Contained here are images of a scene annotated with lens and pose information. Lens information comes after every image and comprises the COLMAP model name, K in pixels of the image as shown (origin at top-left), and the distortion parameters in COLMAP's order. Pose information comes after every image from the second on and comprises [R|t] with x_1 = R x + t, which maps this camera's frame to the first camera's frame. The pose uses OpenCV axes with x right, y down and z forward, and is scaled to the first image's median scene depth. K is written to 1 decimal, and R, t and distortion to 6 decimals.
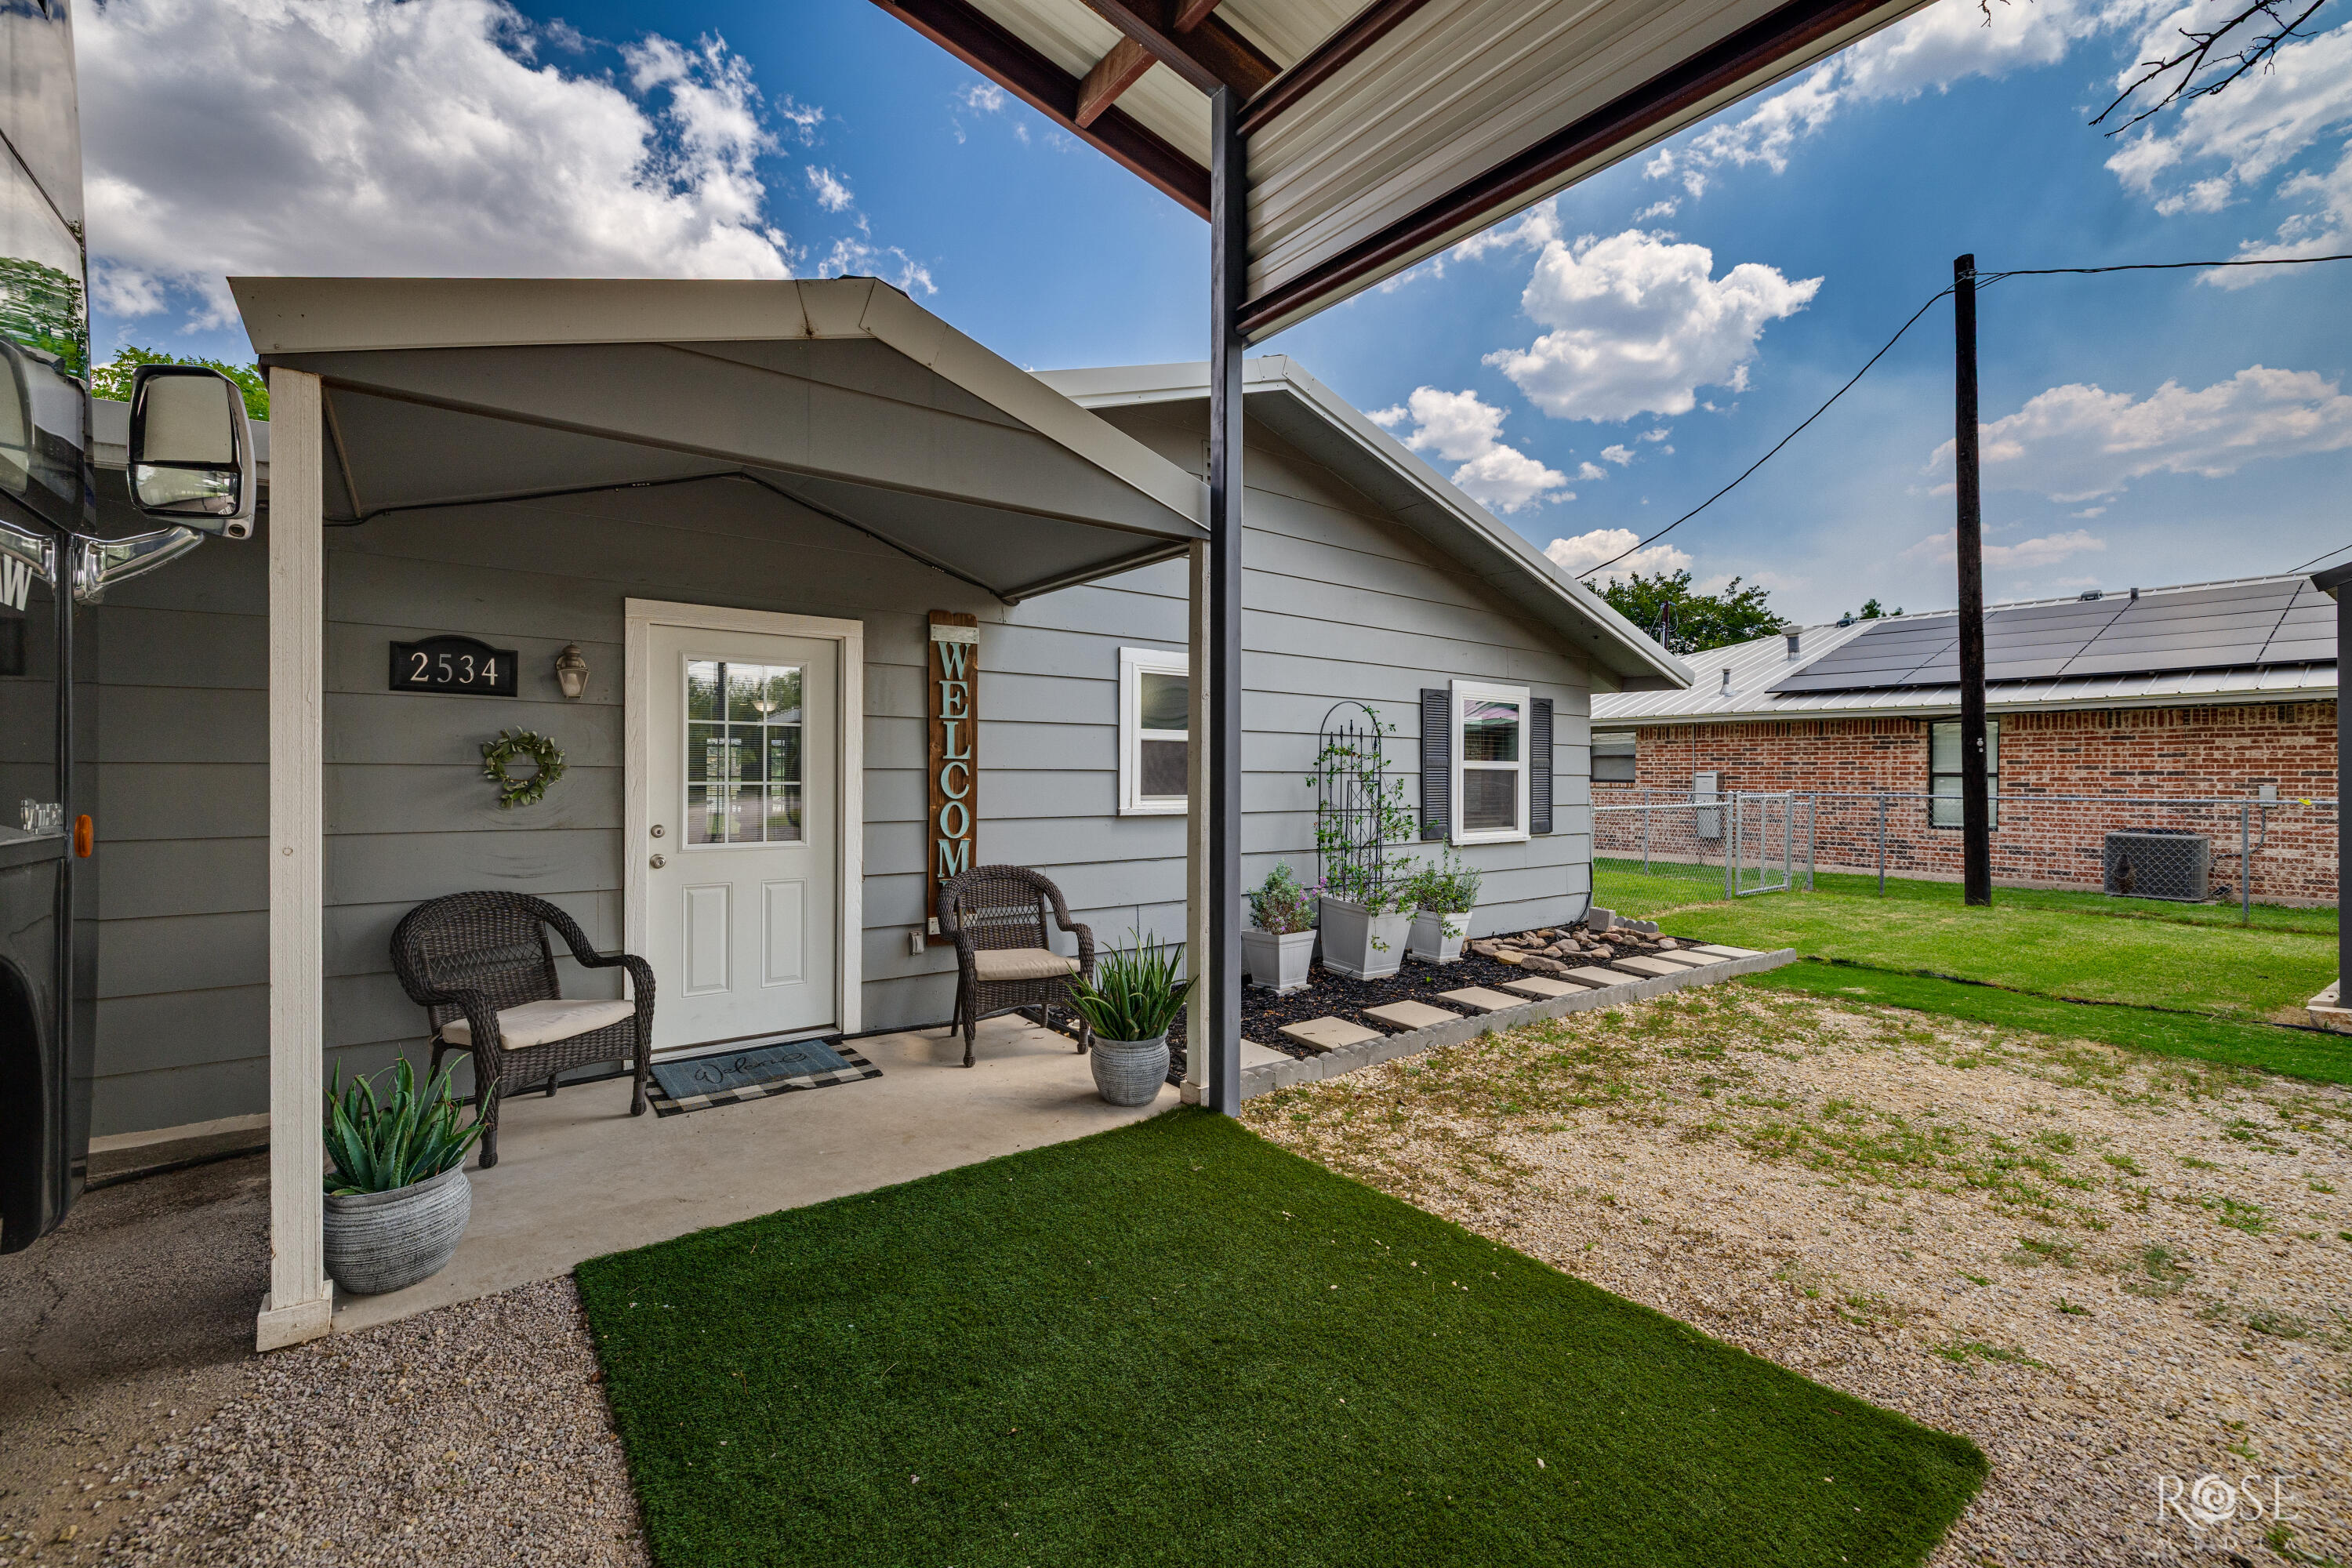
lens RADIAL K [[996.0, 0, 1176.0], [0, 996.0, 784.0], [0, 0, 1]] dist [0.006812, -0.000017]
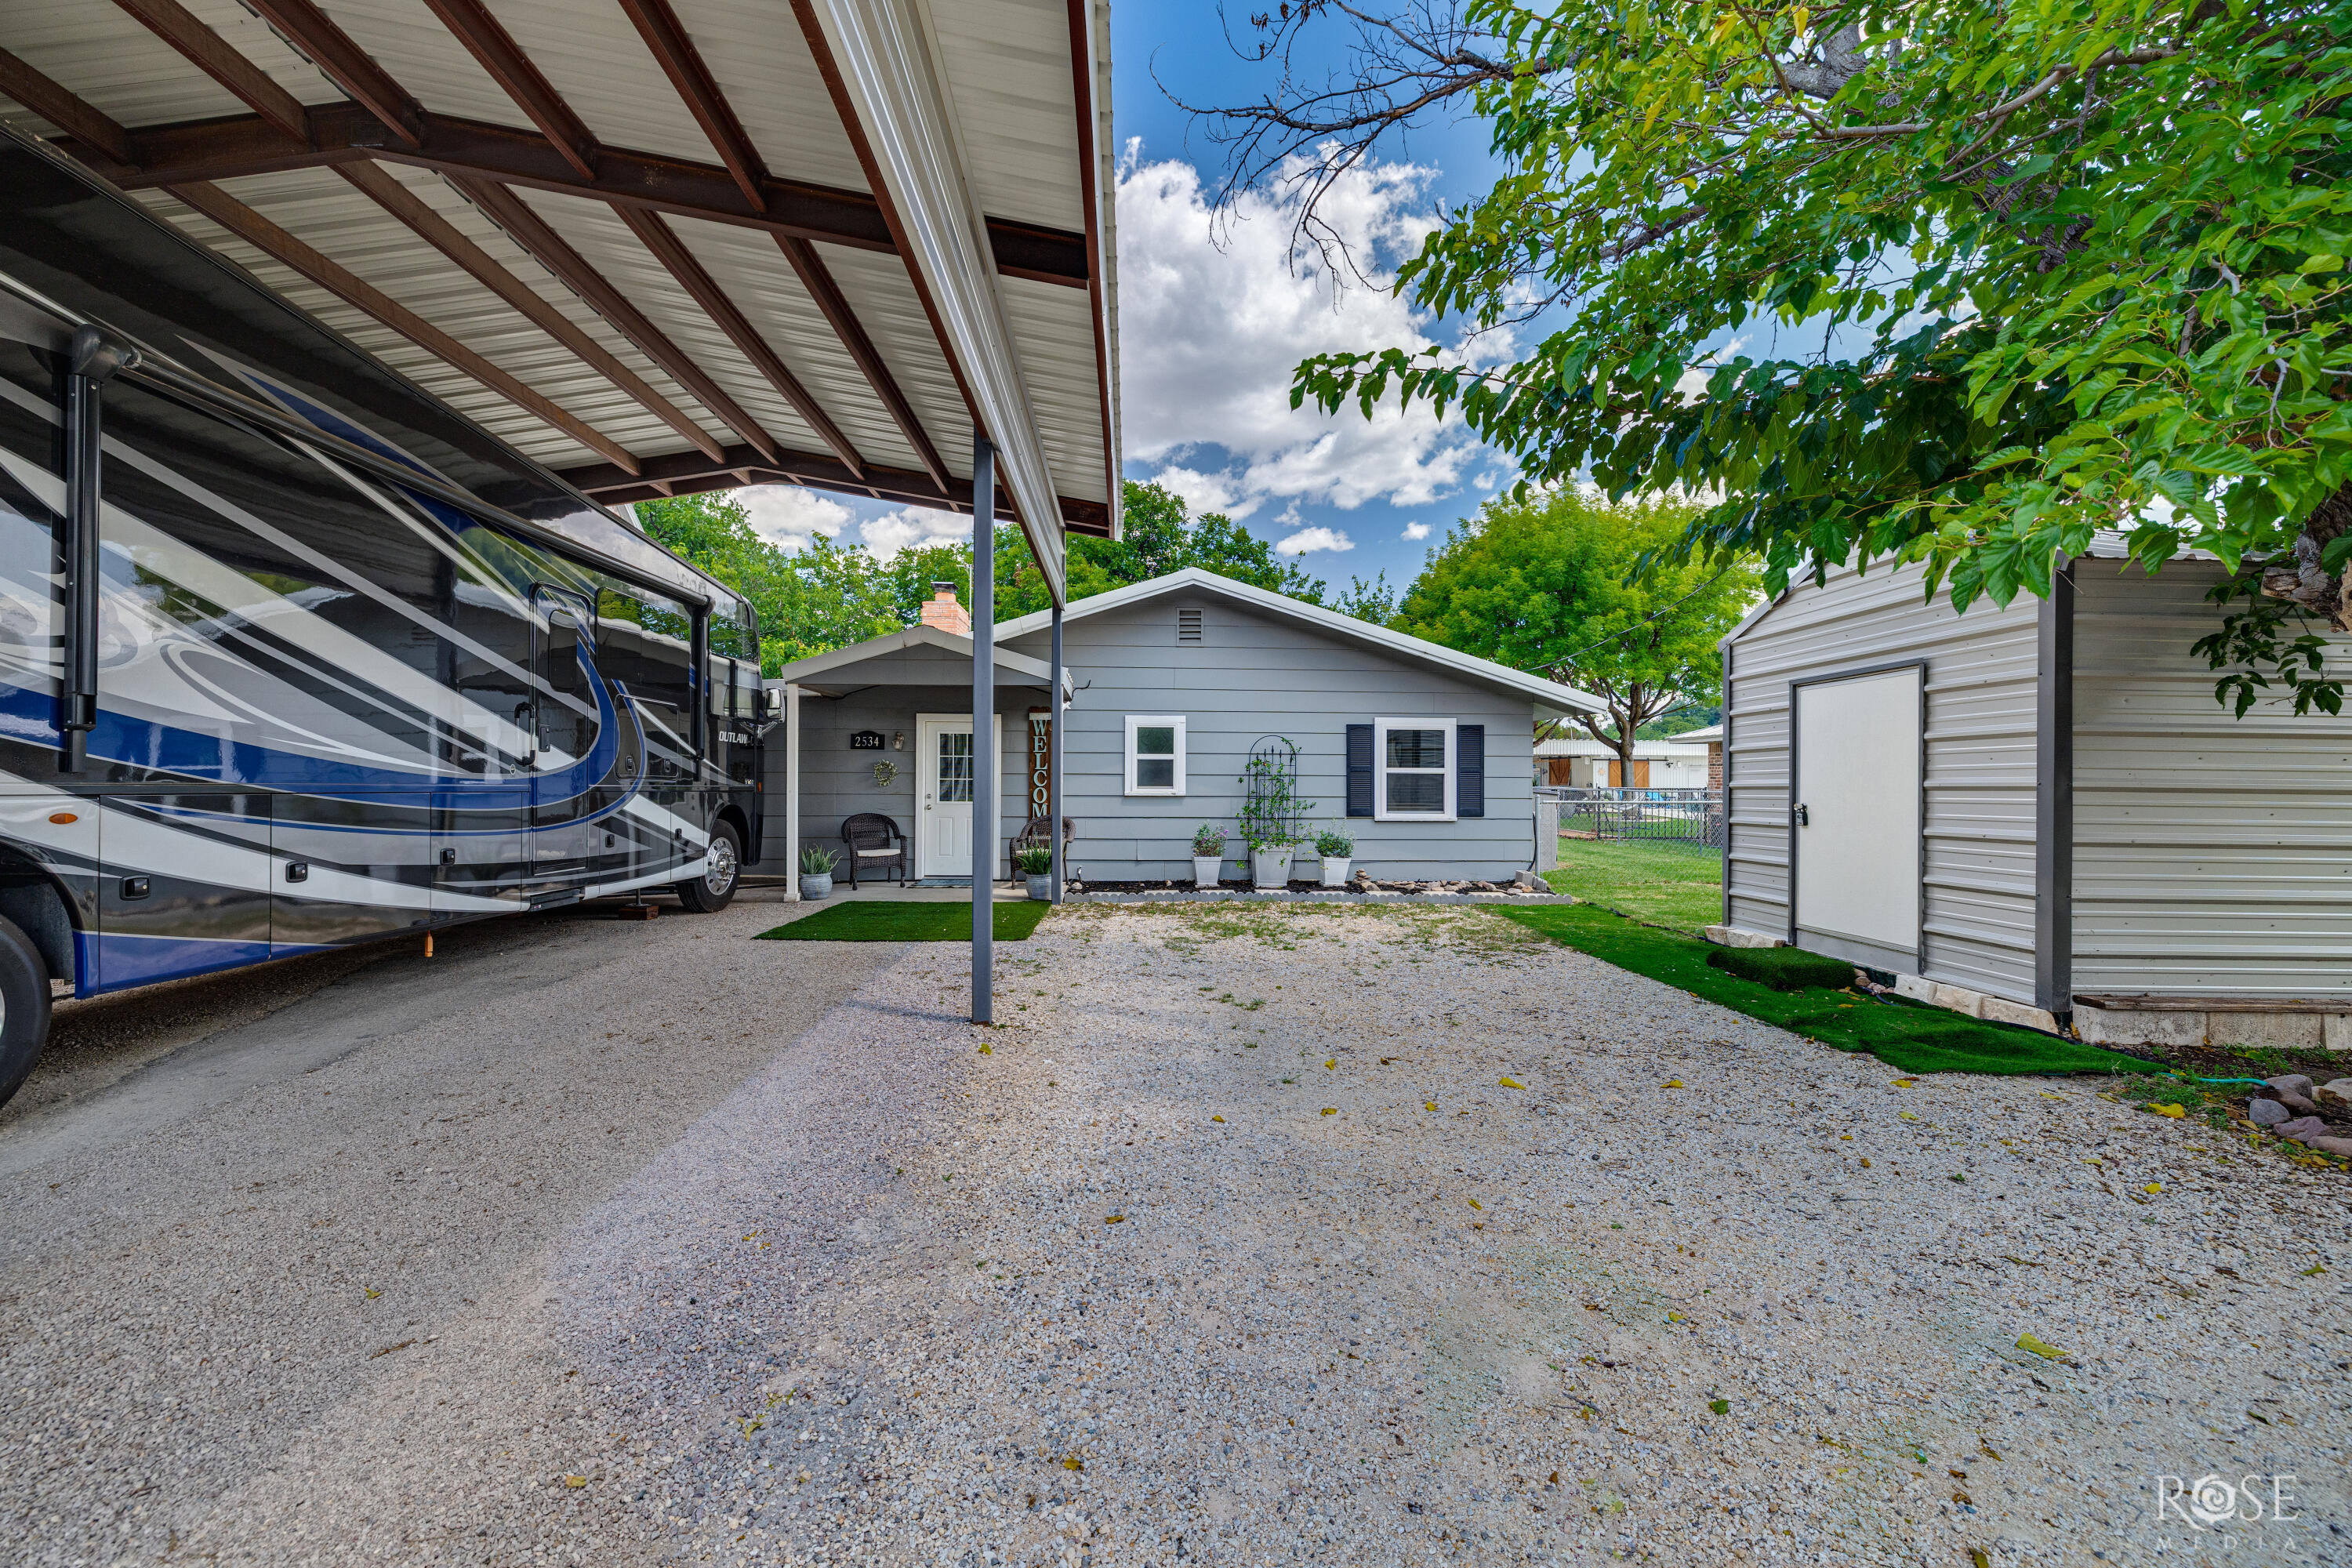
lens RADIAL K [[996.0, 0, 1176.0], [0, 996.0, 784.0], [0, 0, 1]] dist [0.006812, -0.000017]
pose [[0.821044, 0.000038, -0.570865, 1.079848], [-0.006191, 0.999942, -0.008837, 0.022306], [0.570832, 0.010790, 0.820996, -0.584454]]
